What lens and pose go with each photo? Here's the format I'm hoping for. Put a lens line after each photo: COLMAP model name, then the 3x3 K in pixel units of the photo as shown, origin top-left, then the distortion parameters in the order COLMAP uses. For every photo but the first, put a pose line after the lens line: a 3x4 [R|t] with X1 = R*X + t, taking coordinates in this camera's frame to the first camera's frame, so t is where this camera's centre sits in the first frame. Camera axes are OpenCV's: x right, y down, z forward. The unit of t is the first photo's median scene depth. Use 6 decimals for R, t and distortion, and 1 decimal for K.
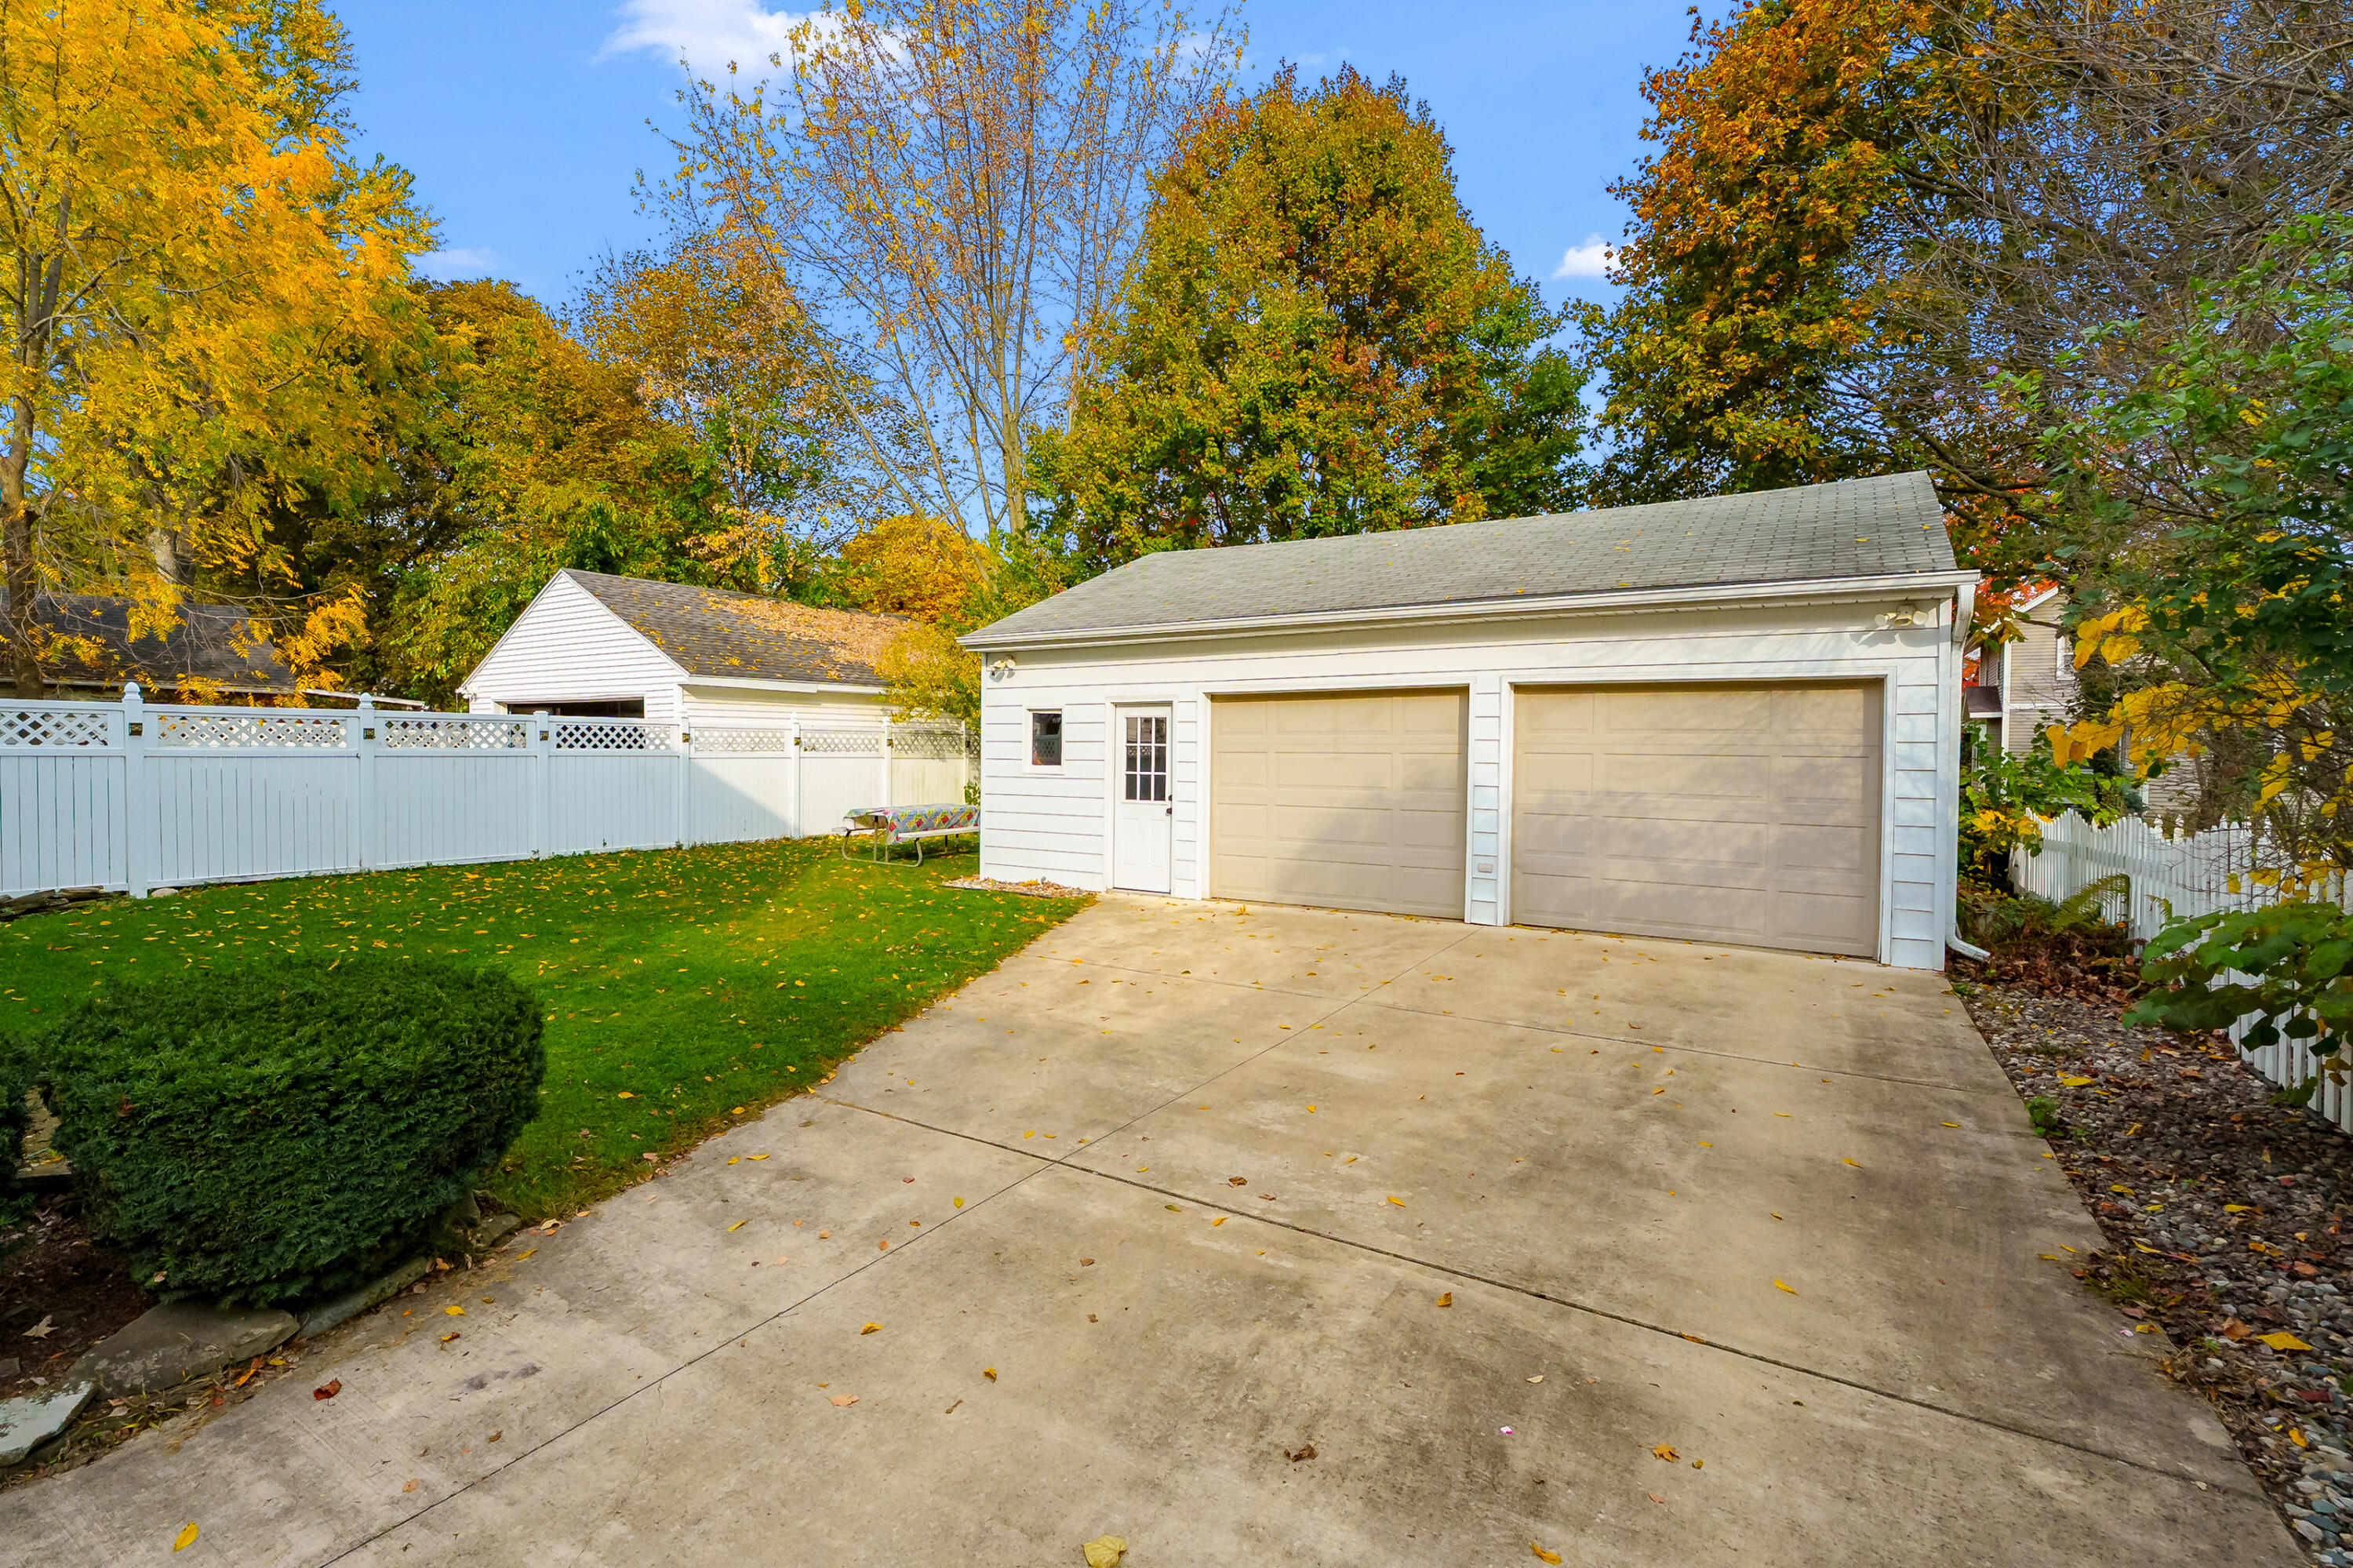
lens RADIAL K [[1073.9, 0, 1182.4], [0, 1073.9, 775.7], [0, 0, 1]] dist [-0.004730, 0.000175]
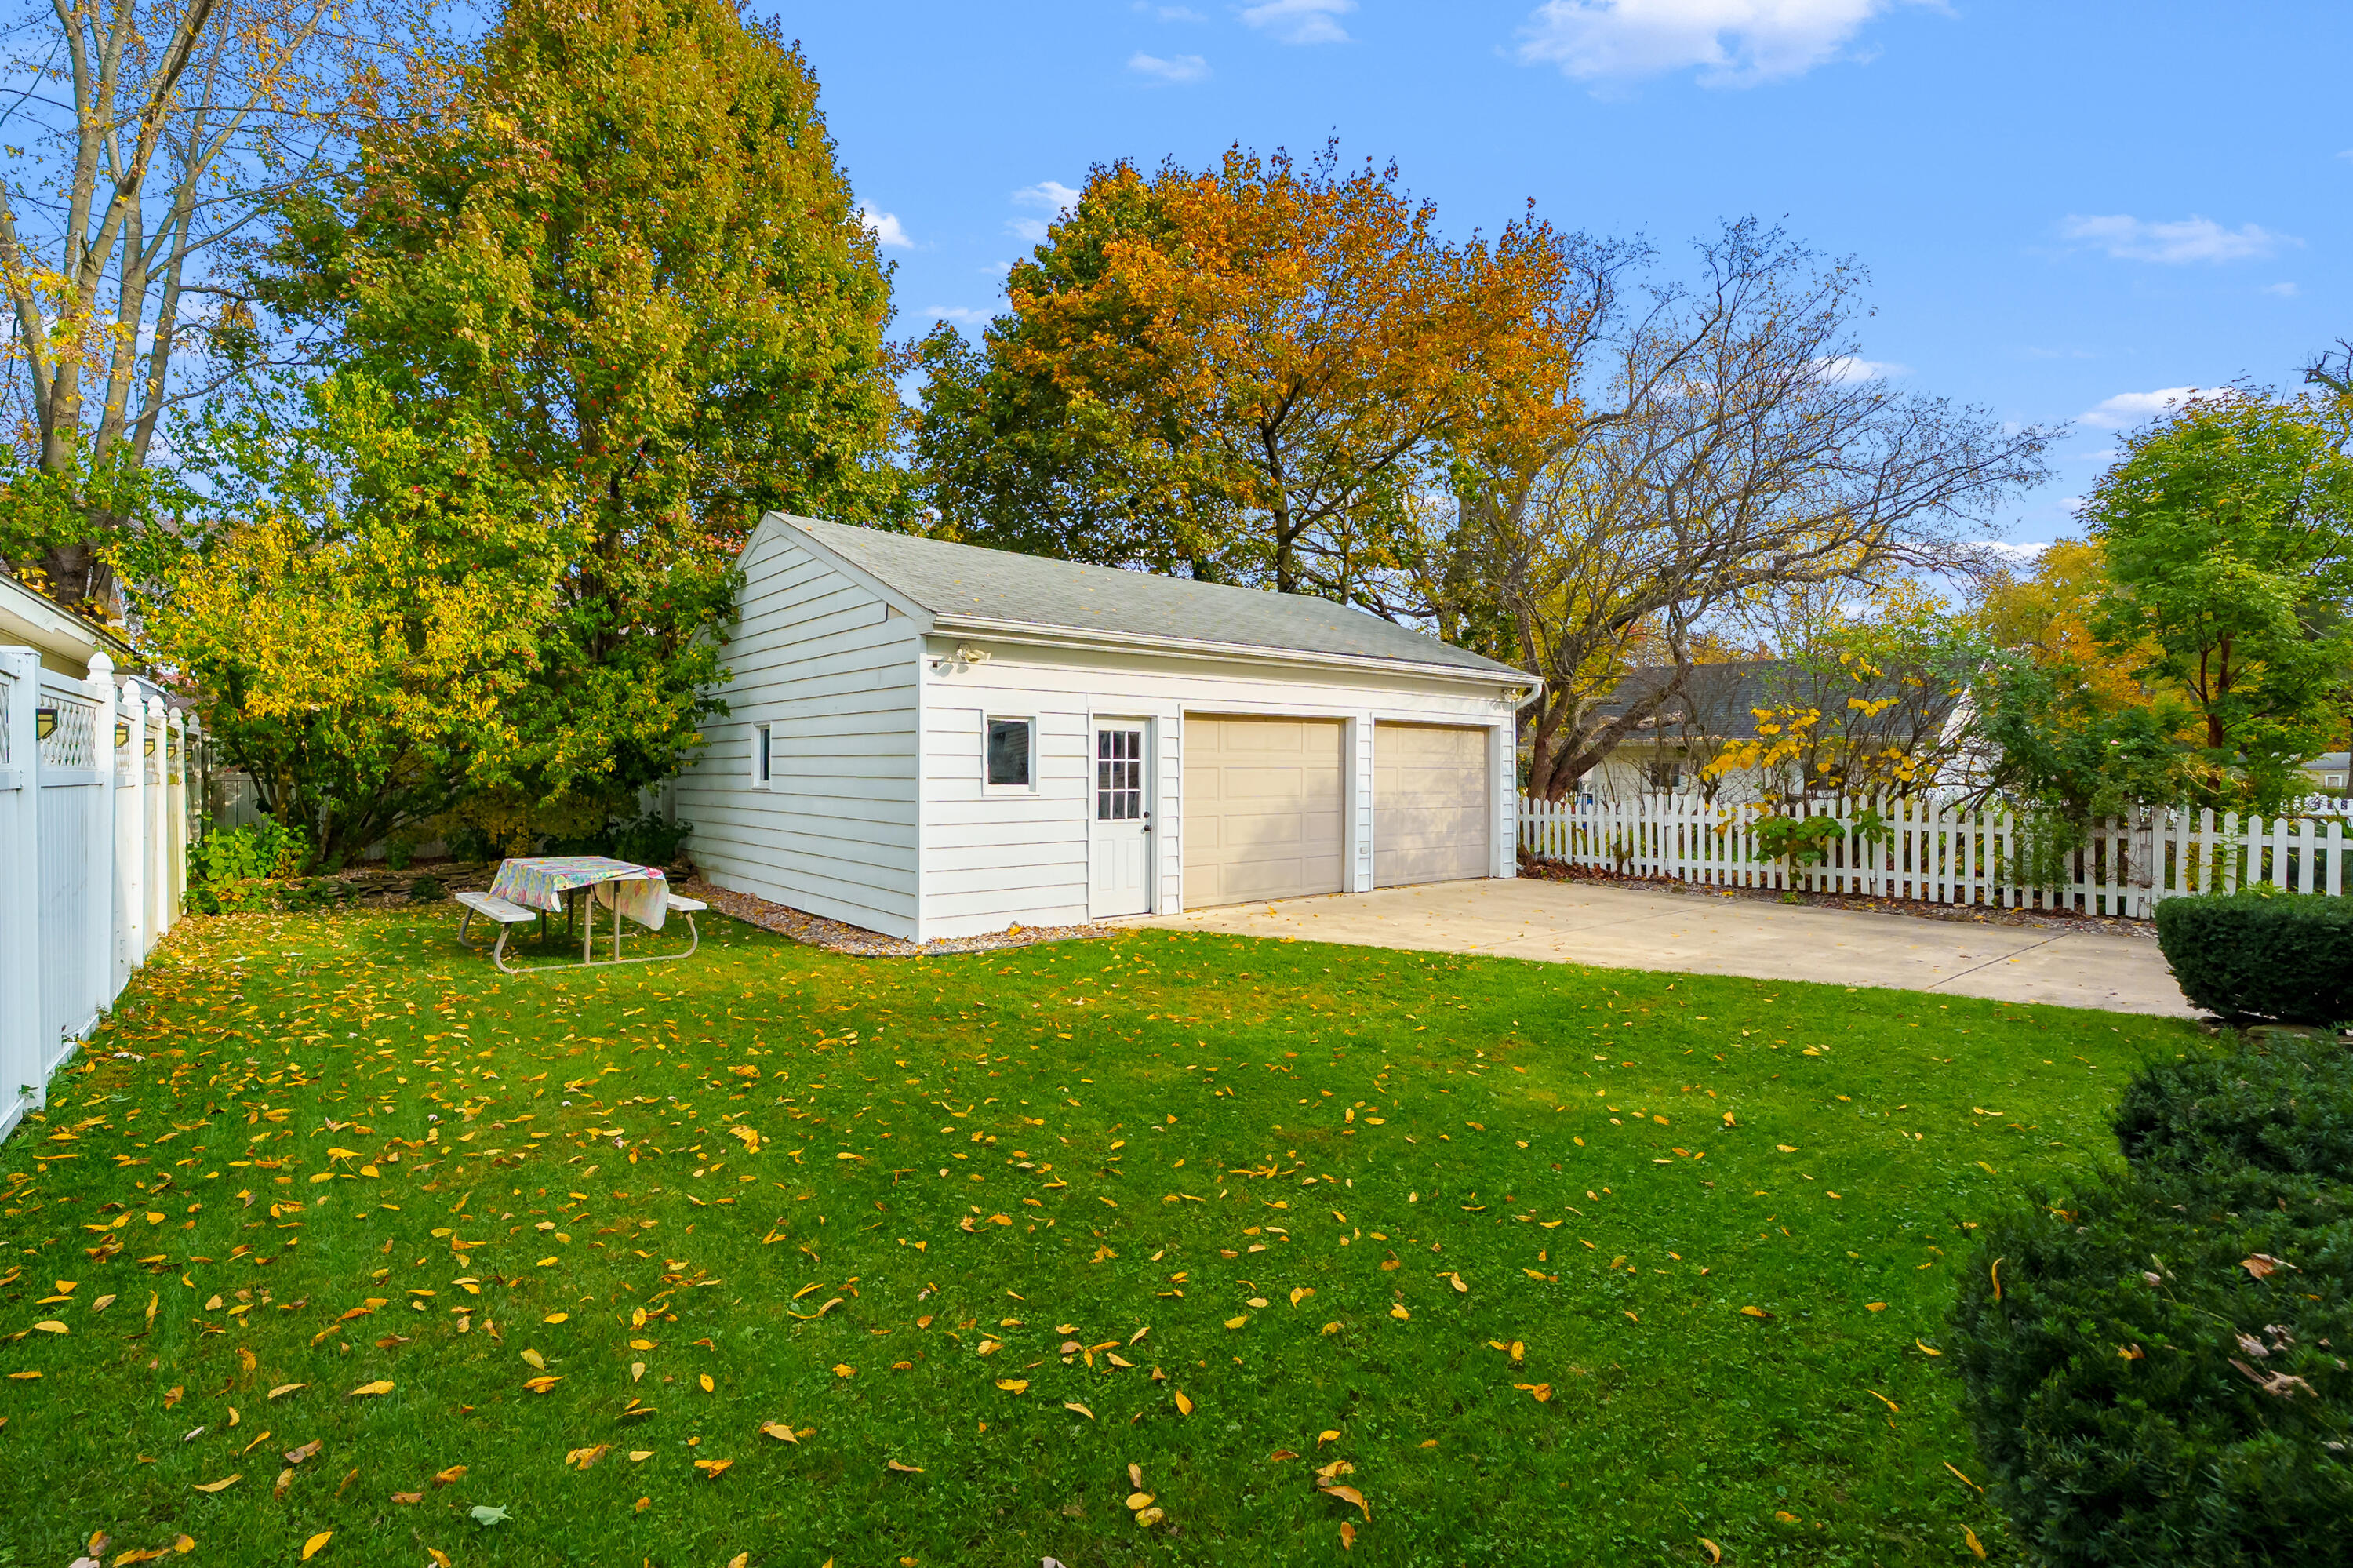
lens RADIAL K [[1073.9, 0, 1183.7], [0, 1073.9, 773.9], [0, 0, 1]] dist [-0.004730, 0.000175]
pose [[0.306896, -0.010520, 0.951685, -1.094917], [0.021526, 0.999760, 0.004109, -0.023233], [-0.951500, 0.019225, 0.307048, 0.786784]]
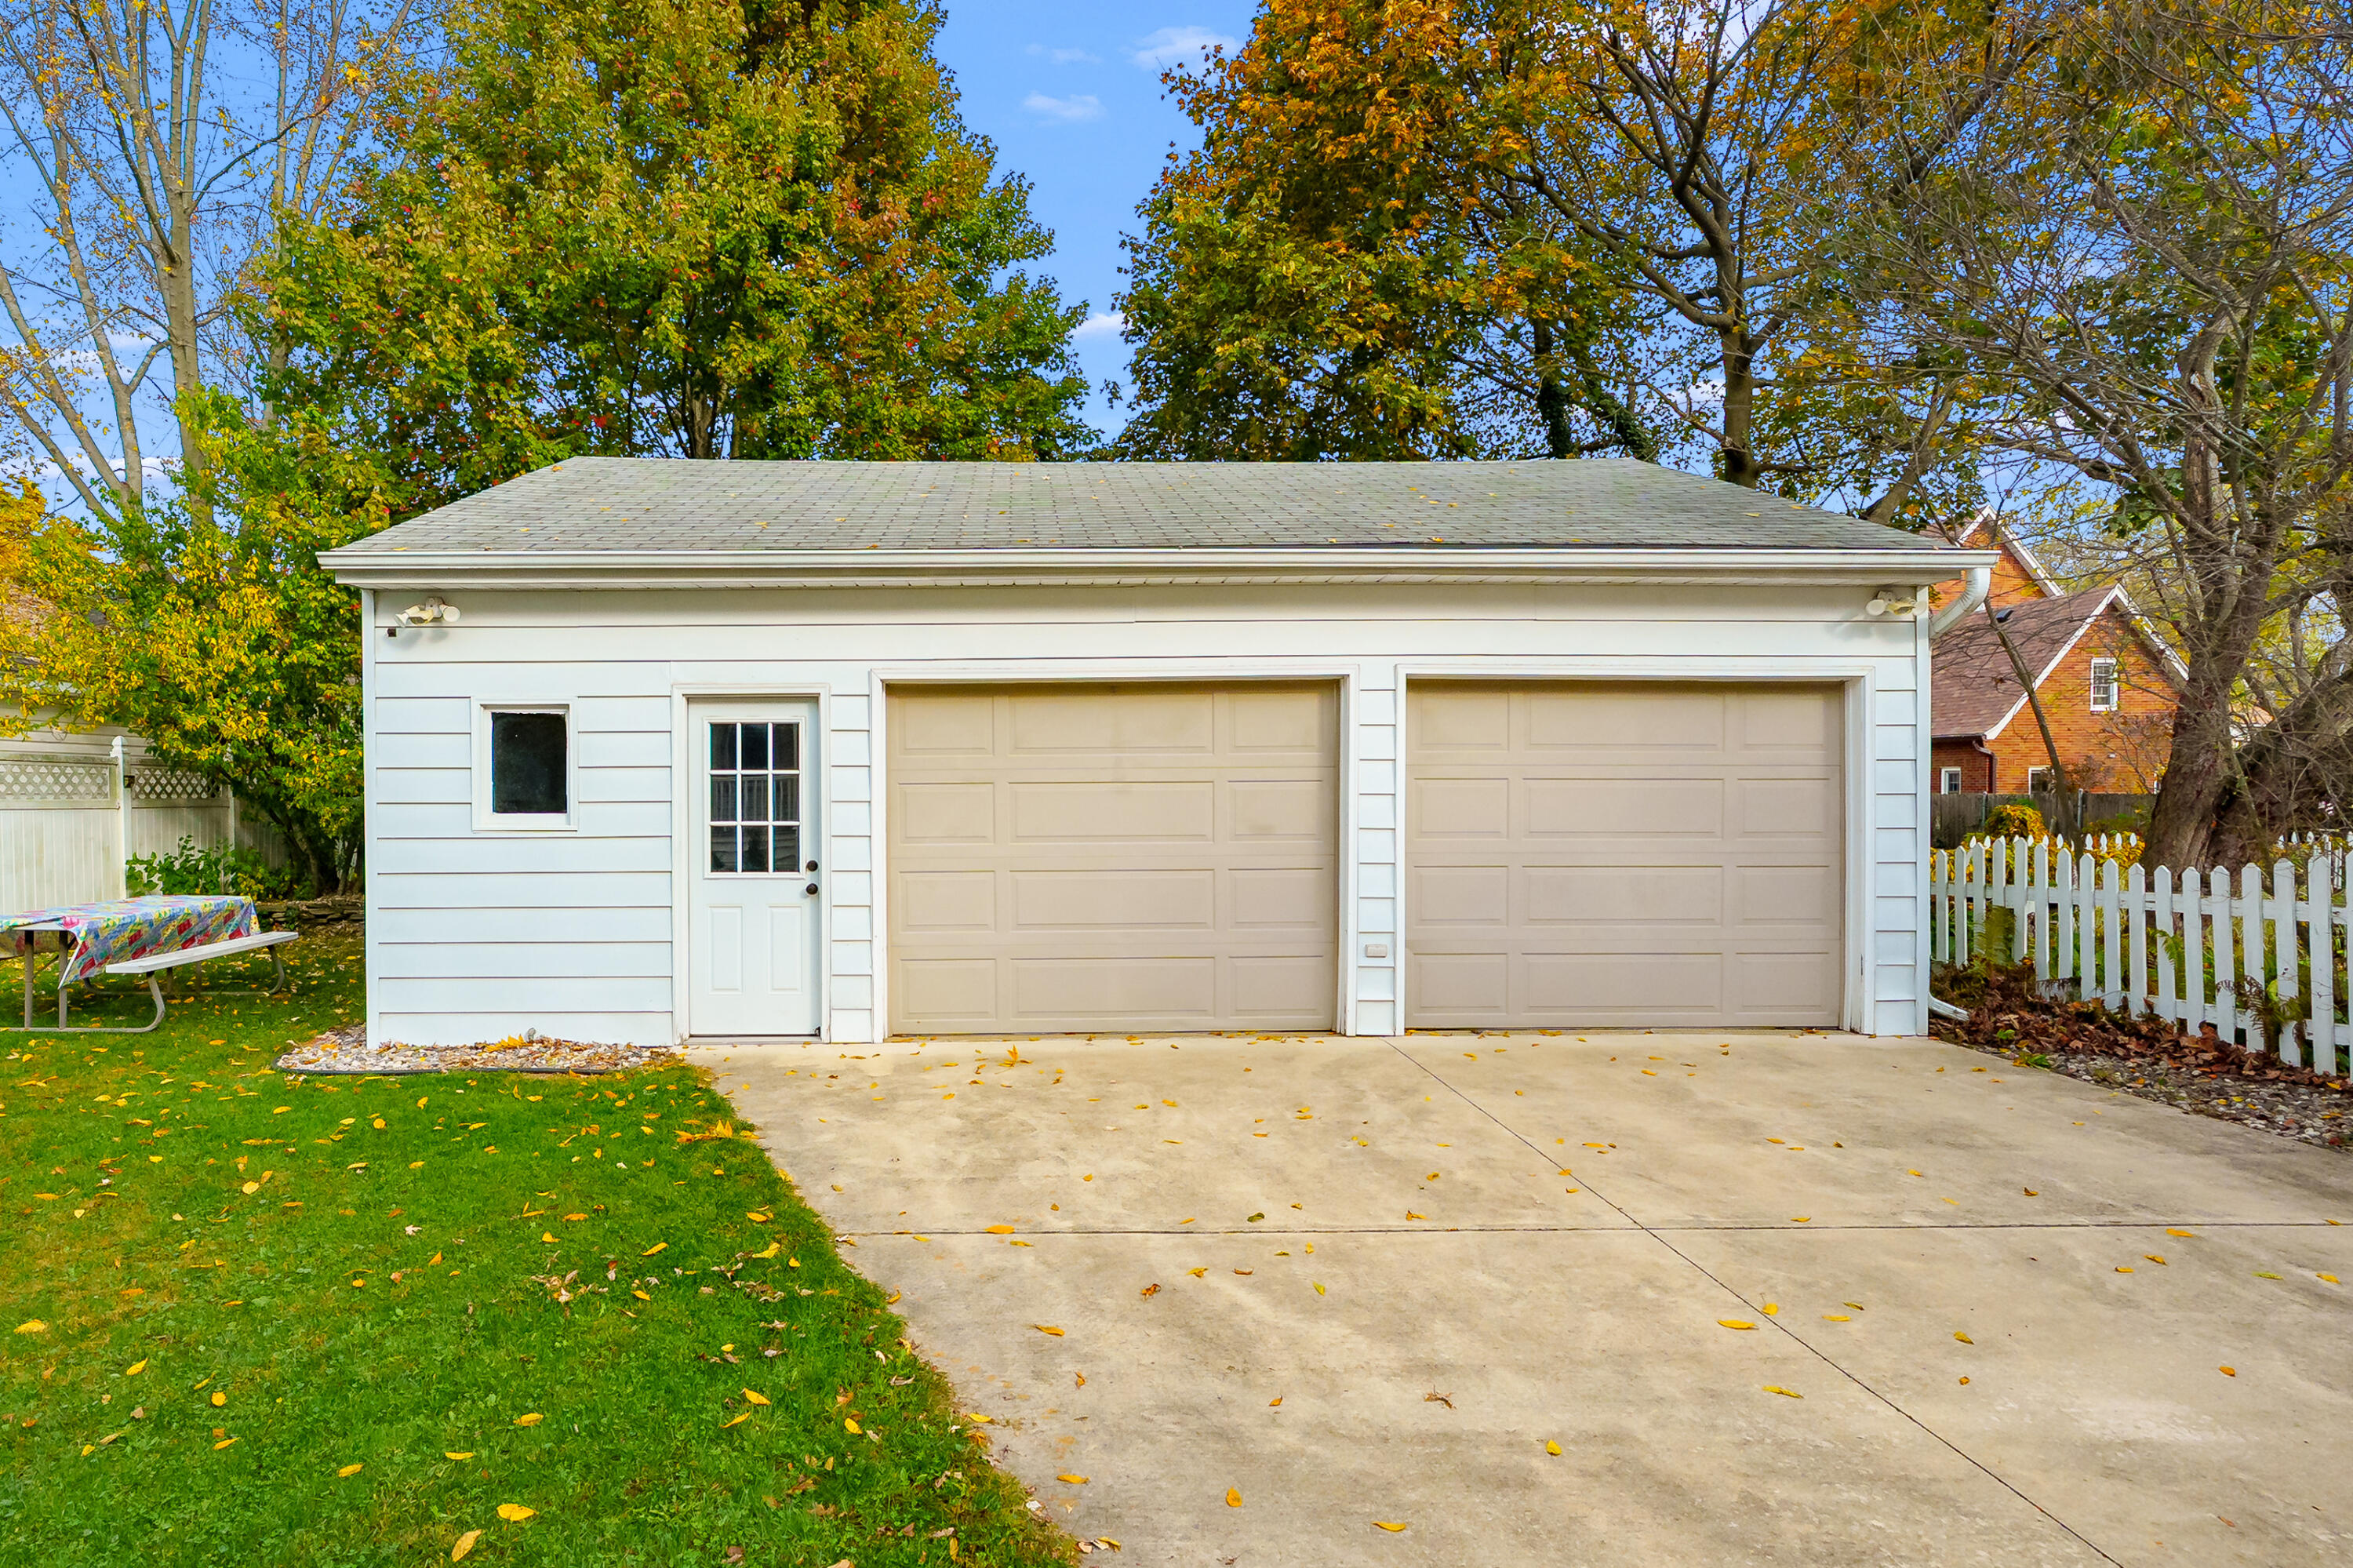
lens RADIAL K [[1267.7, 0, 1099.3], [0, 1267.7, 825.1], [0, 0, 1]] dist [0.007932, 0.002528]
pose [[0.839787, -0.023243, 0.542419, -0.288219], [0.023533, 0.999703, 0.006403, -0.001730], [-0.542406, 0.007388, 0.840084, 0.423259]]
